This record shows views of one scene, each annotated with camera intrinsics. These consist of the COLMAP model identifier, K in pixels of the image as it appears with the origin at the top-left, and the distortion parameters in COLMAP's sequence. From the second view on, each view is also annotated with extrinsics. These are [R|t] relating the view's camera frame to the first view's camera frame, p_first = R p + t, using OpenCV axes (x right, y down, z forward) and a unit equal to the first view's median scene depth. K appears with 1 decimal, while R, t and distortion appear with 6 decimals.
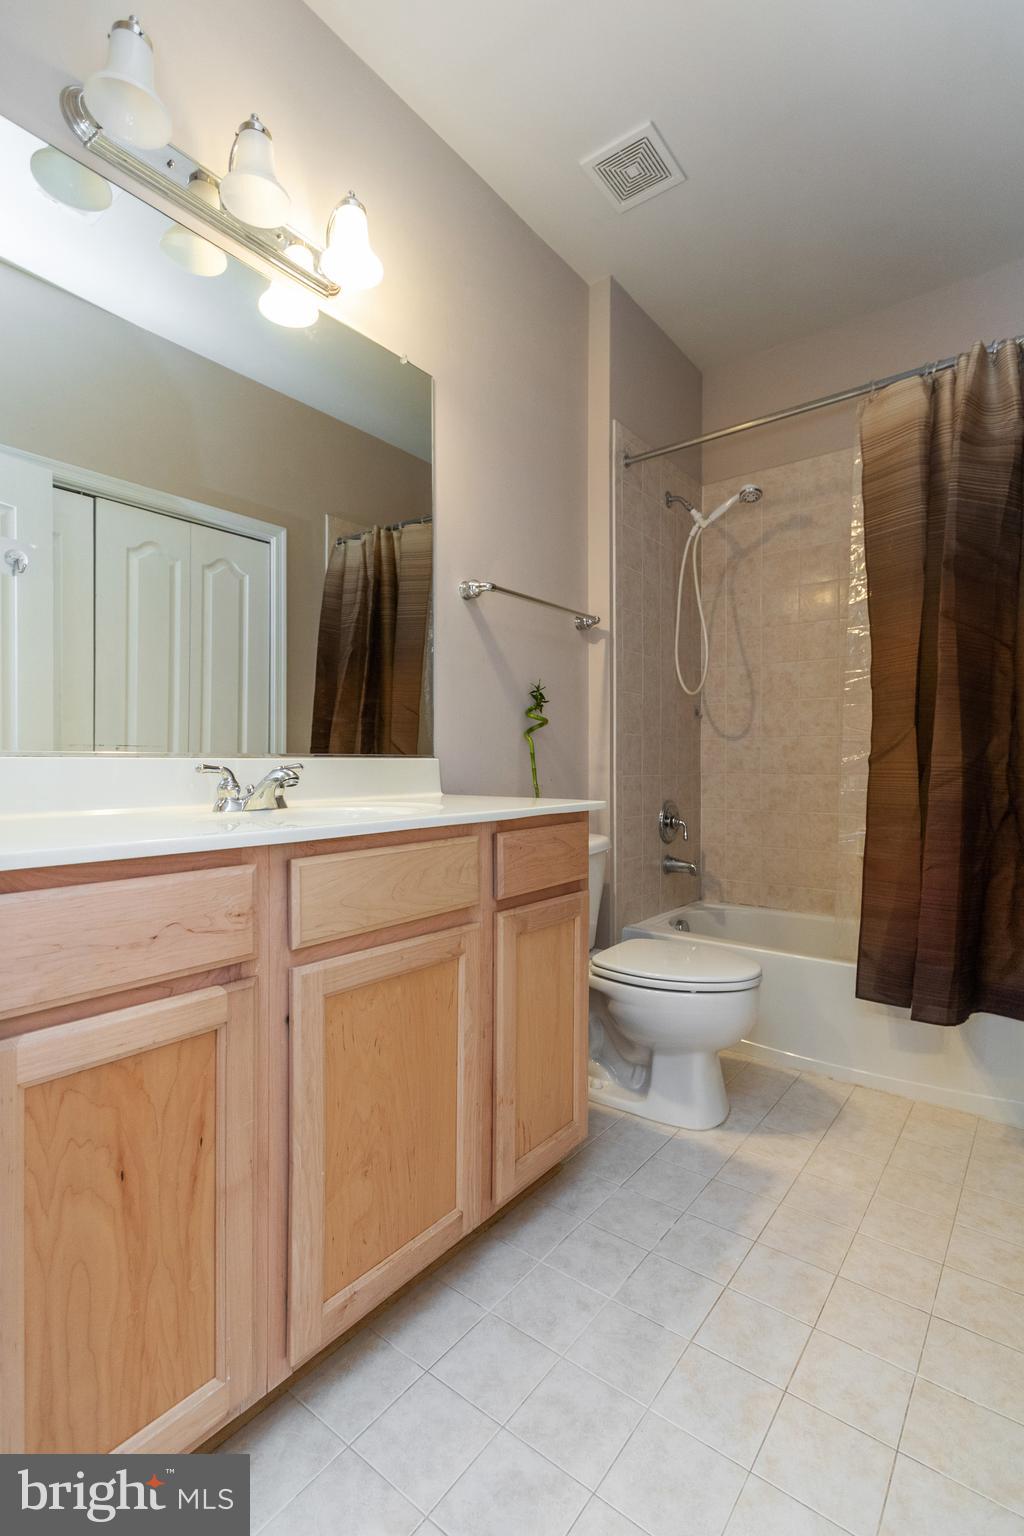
lens RADIAL K [[710.3, 0, 522.0], [0, 710.3, 764.6], [0, 0, 1]] dist [0.004059, -0.001216]
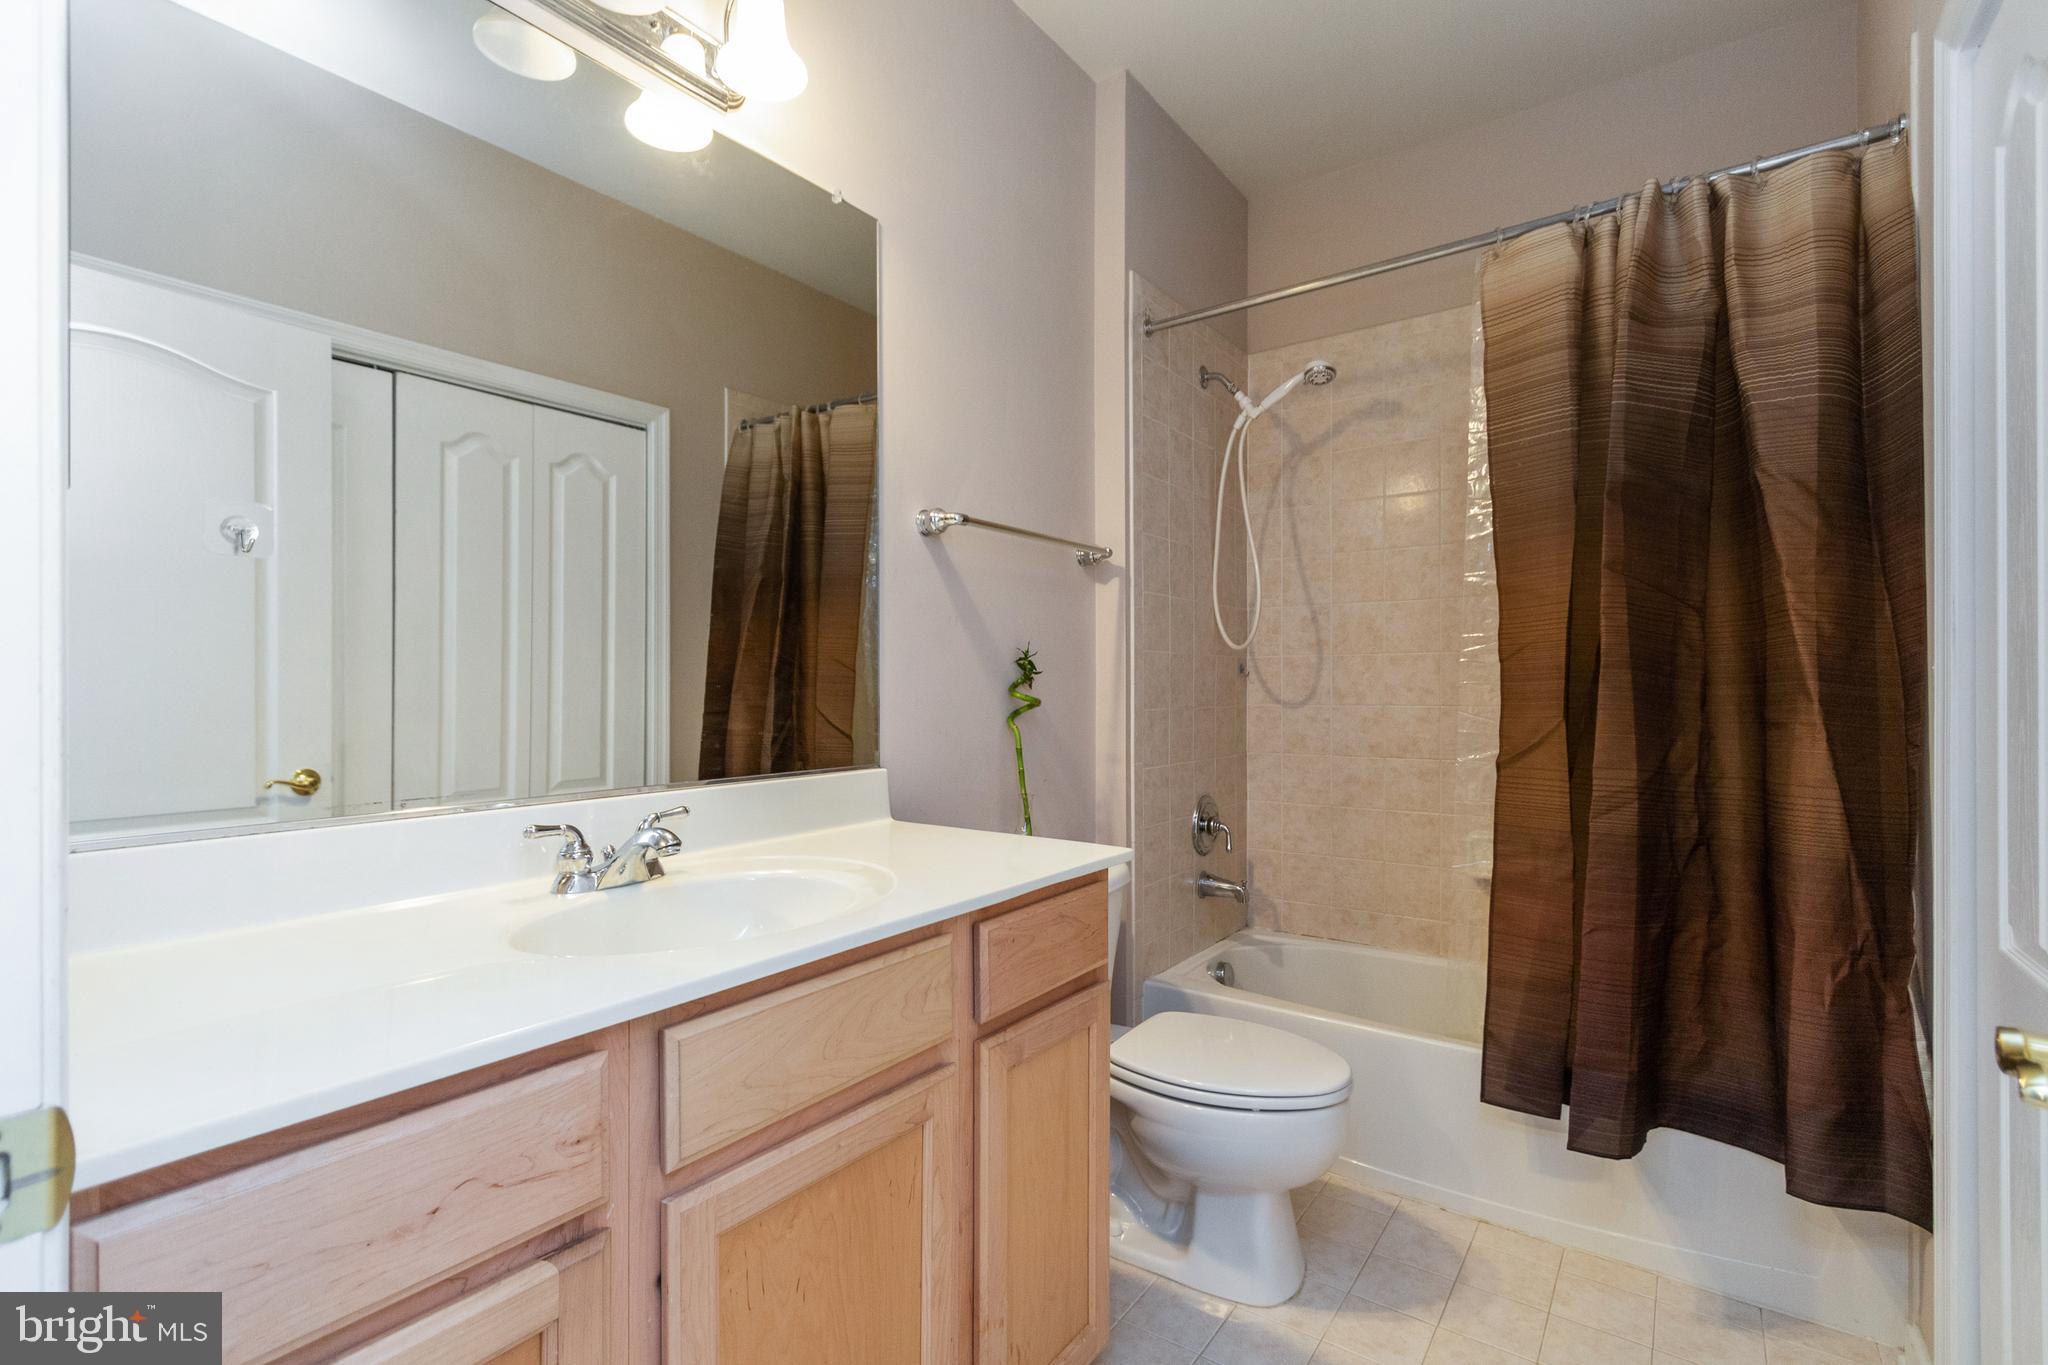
lens RADIAL K [[947.1, 0, 1009.9], [0, 947.1, 686.8], [0, 0, 1]] dist [0.004059, -0.001216]
pose [[0.999766, -0.001858, 0.021541, -0.017346], [0.001998, 0.999977, -0.006479, -0.082654], [-0.021528, 0.006521, 0.999747, 0.072669]]
